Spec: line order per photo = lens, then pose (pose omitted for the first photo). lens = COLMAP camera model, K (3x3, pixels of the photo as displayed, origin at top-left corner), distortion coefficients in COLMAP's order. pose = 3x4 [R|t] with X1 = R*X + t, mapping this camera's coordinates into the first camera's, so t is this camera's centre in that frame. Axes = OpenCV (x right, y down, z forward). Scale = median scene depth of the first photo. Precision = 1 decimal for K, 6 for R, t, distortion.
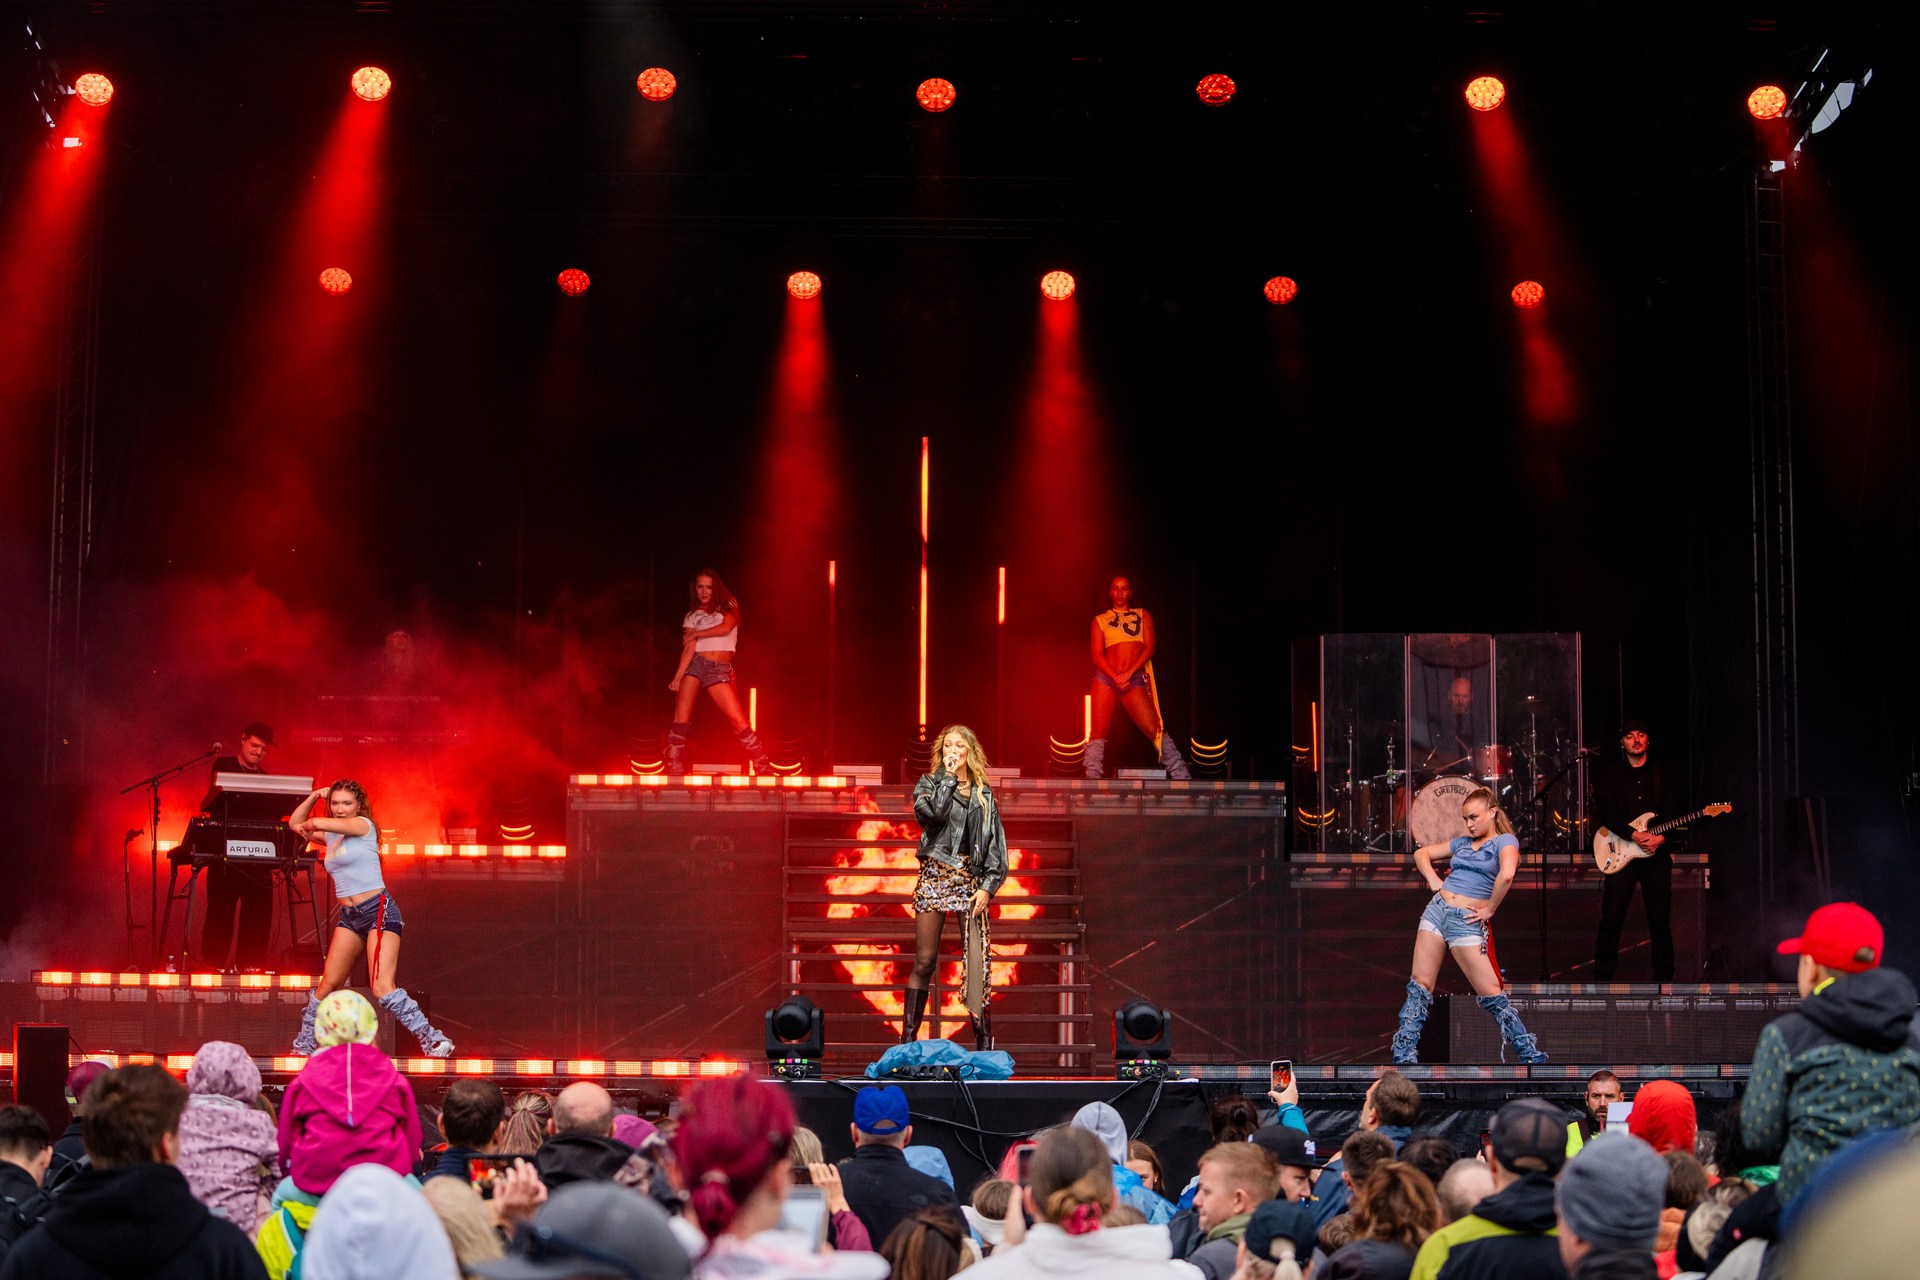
lens RADIAL K [[3939.7, 0, 955.6], [0, 3939.7, 722.9], [0, 0, 1]] dist [-0.265114, -0.384818]
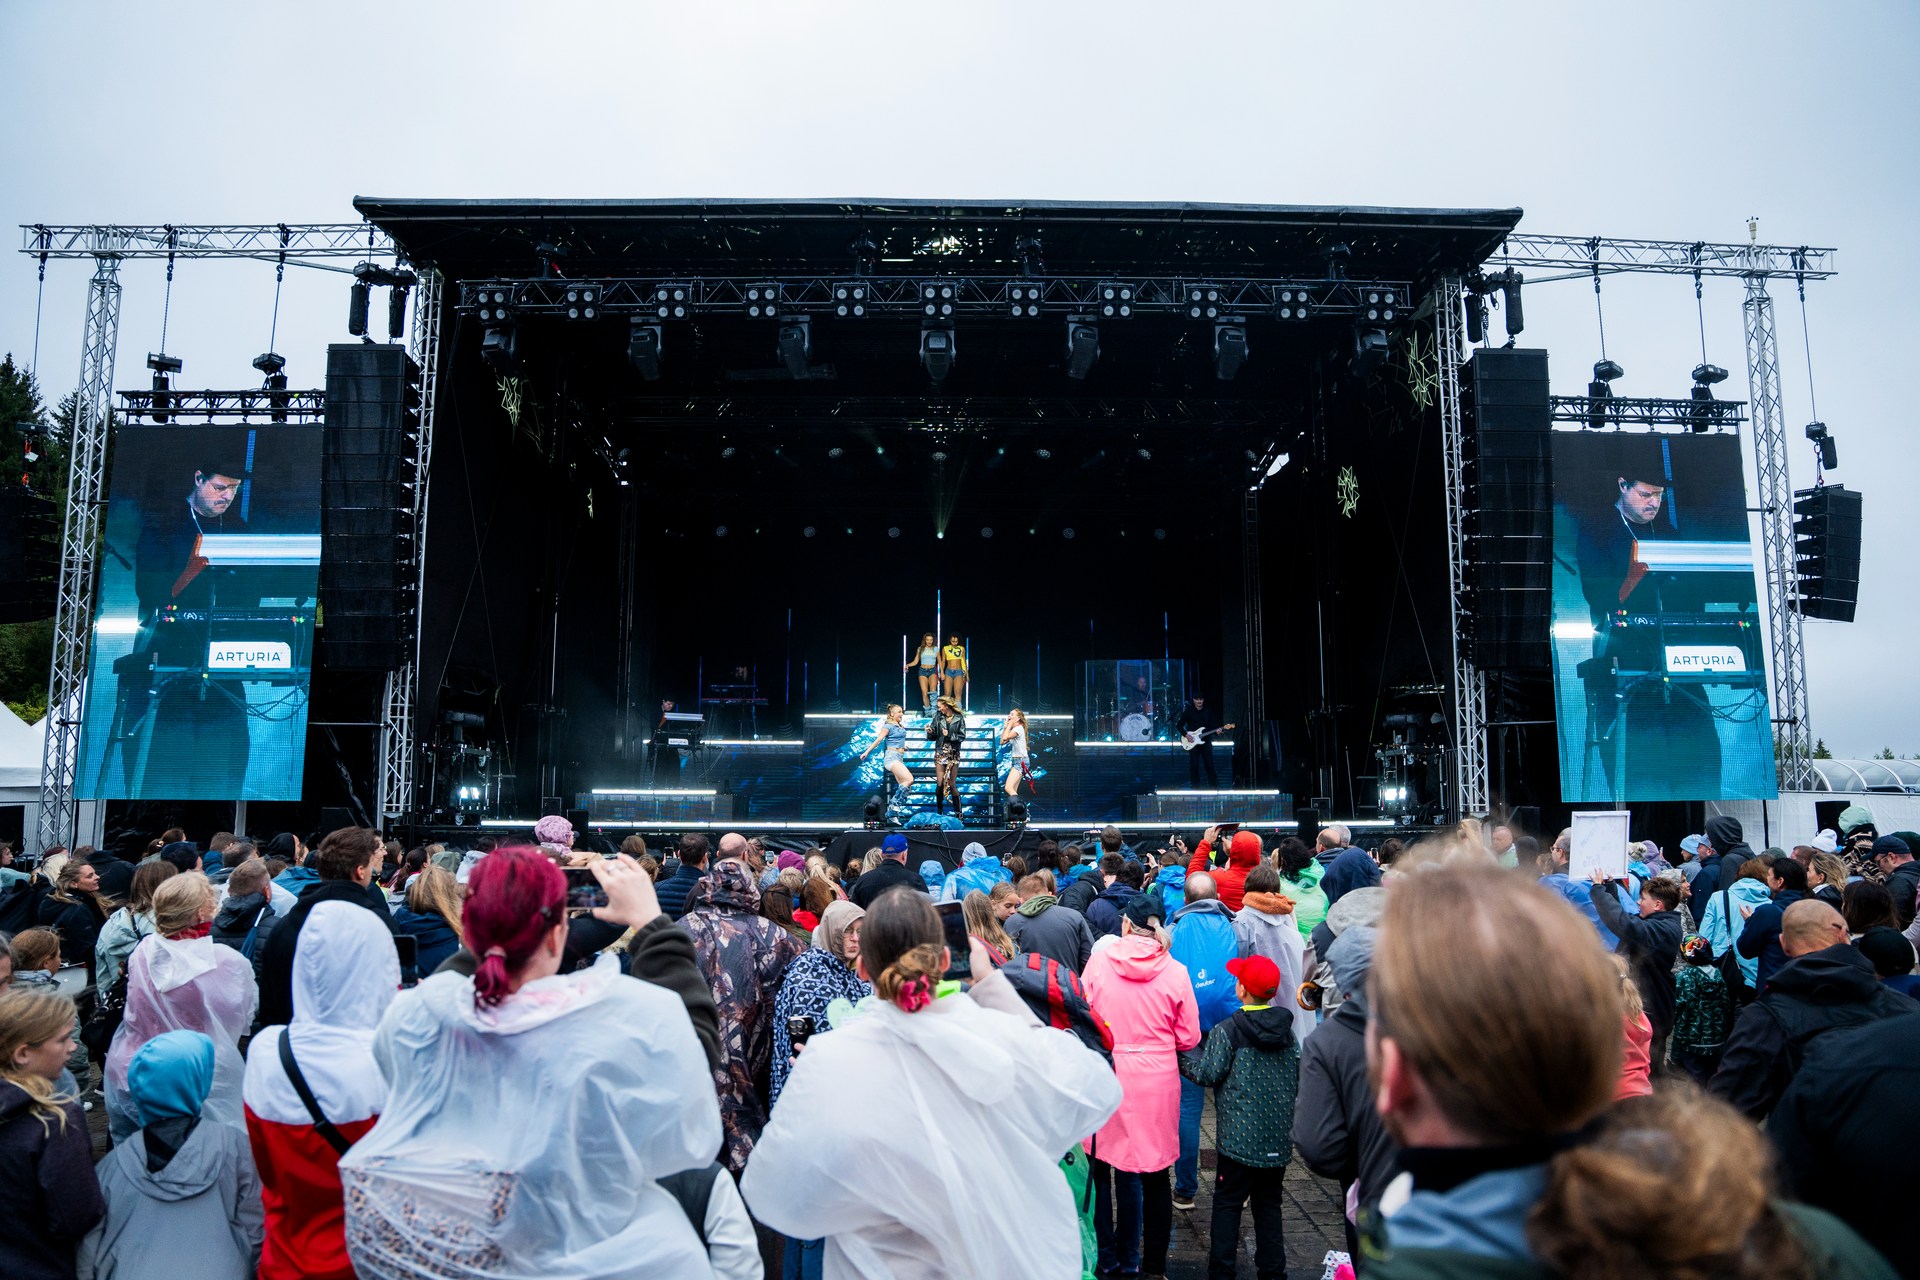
lens RADIAL K [[1318.1, 0, 957.7], [0, 1318.1, 643.3], [0, 0, 1]] dist [-0.138845, 0.101330]
pose [[0.999980, -0.004859, -0.004048, 0.009951], [0.004659, 0.998842, -0.047881, 0.008529], [0.004276, 0.047861, 0.998845, 0.109464]]
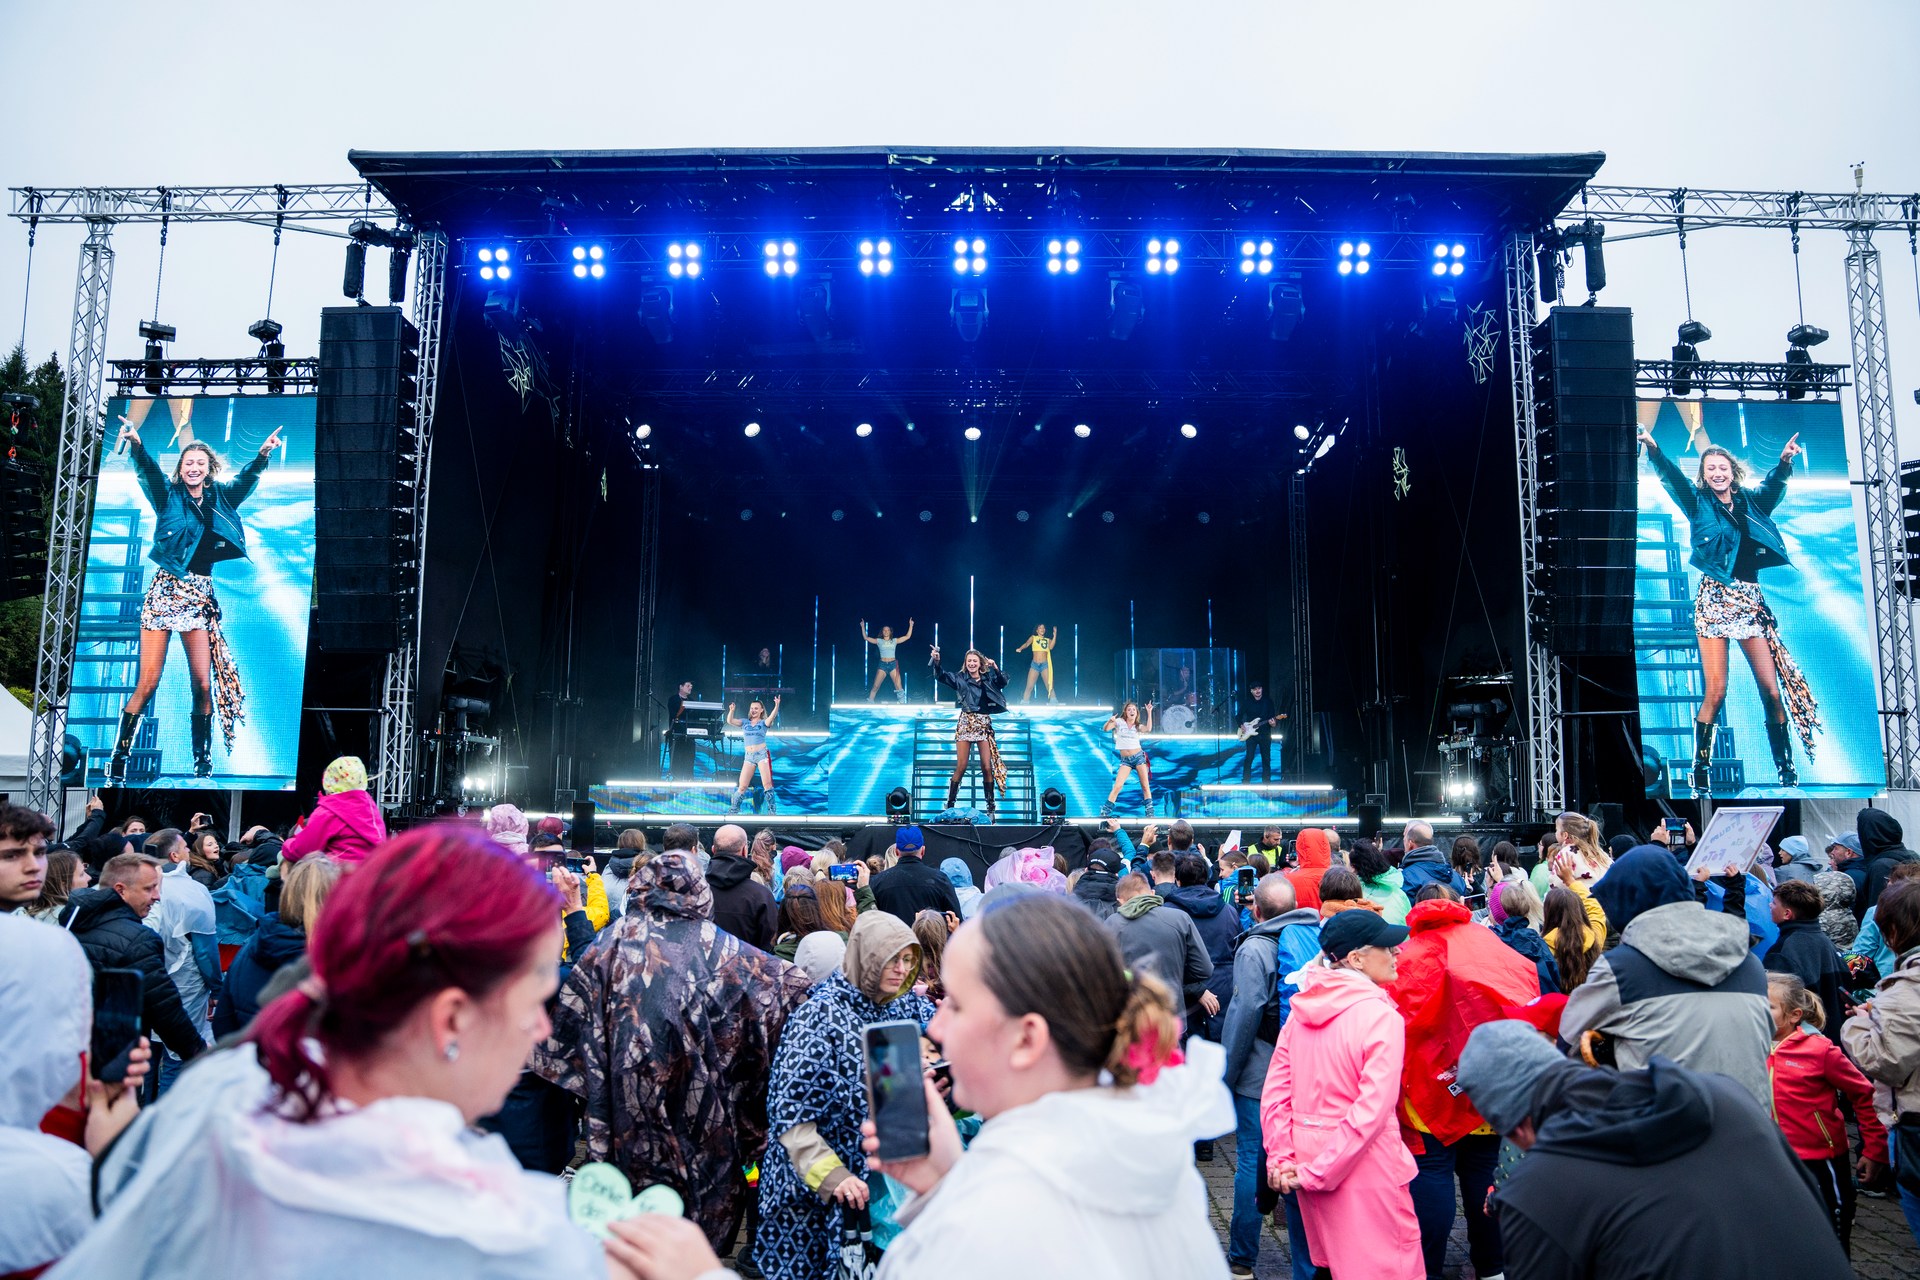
lens RADIAL K [[1319.0, 0, 952.5], [0, 1319.0, 647.0], [0, 0, 1]] dist [-0.142650, 0.106933]
pose [[0.999365, -0.002484, -0.035557, 0.011344], [0.000914, 0.999027, -0.044095, 0.013975], [0.035632, 0.044034, 0.998394, 0.152614]]
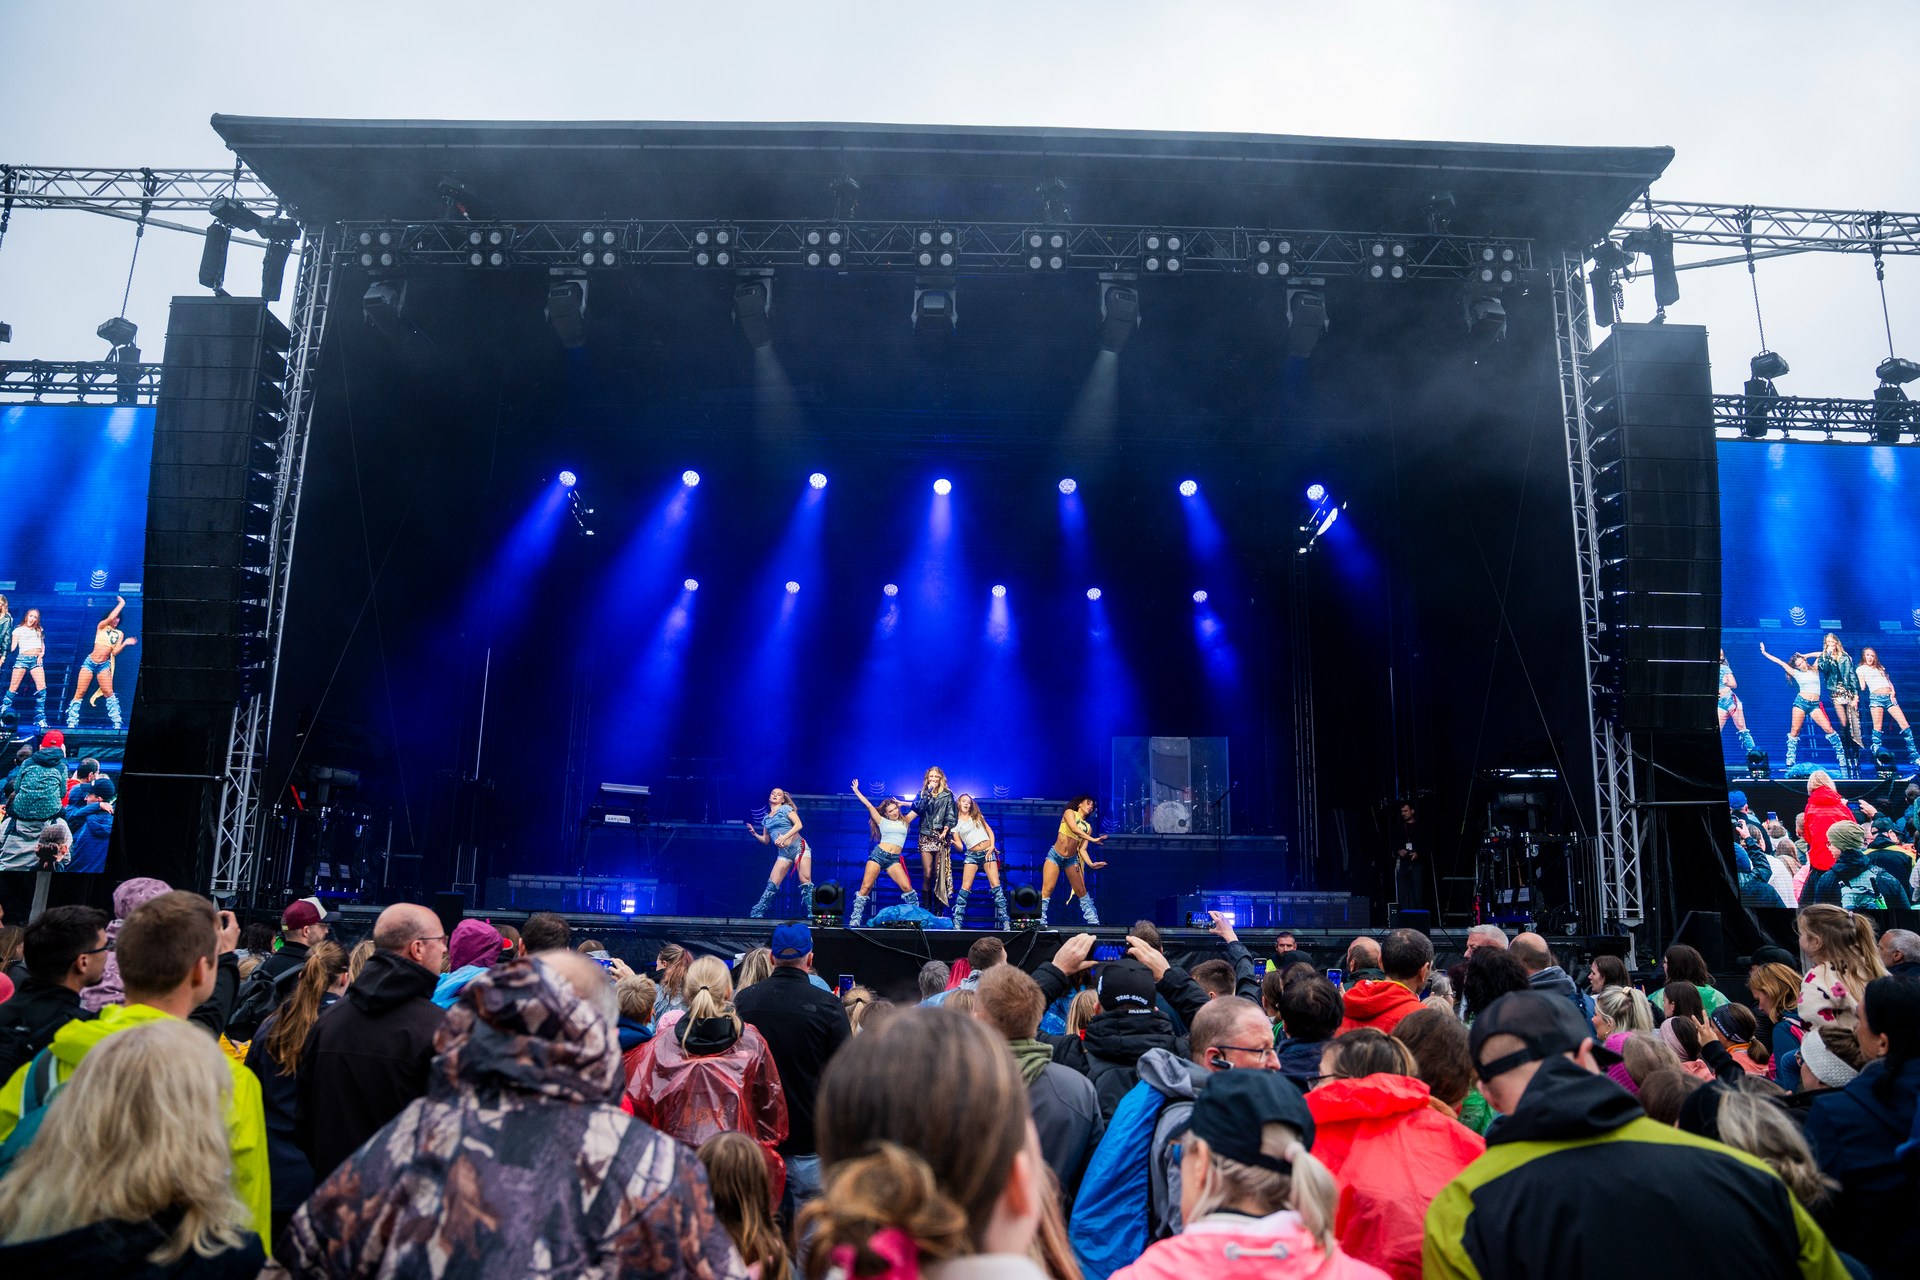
lens RADIAL K [[1311.2, 0, 960.0], [0, 1311.2, 640.0], [0, 0, 1]] dist [-0.141358, 0.106543]
pose [[0.999798, 0.012111, -0.016033, 0.017286], [-0.014161, 0.990786, -0.134696, 0.025713], [0.014254, 0.134896, 0.990757, 0.255190]]
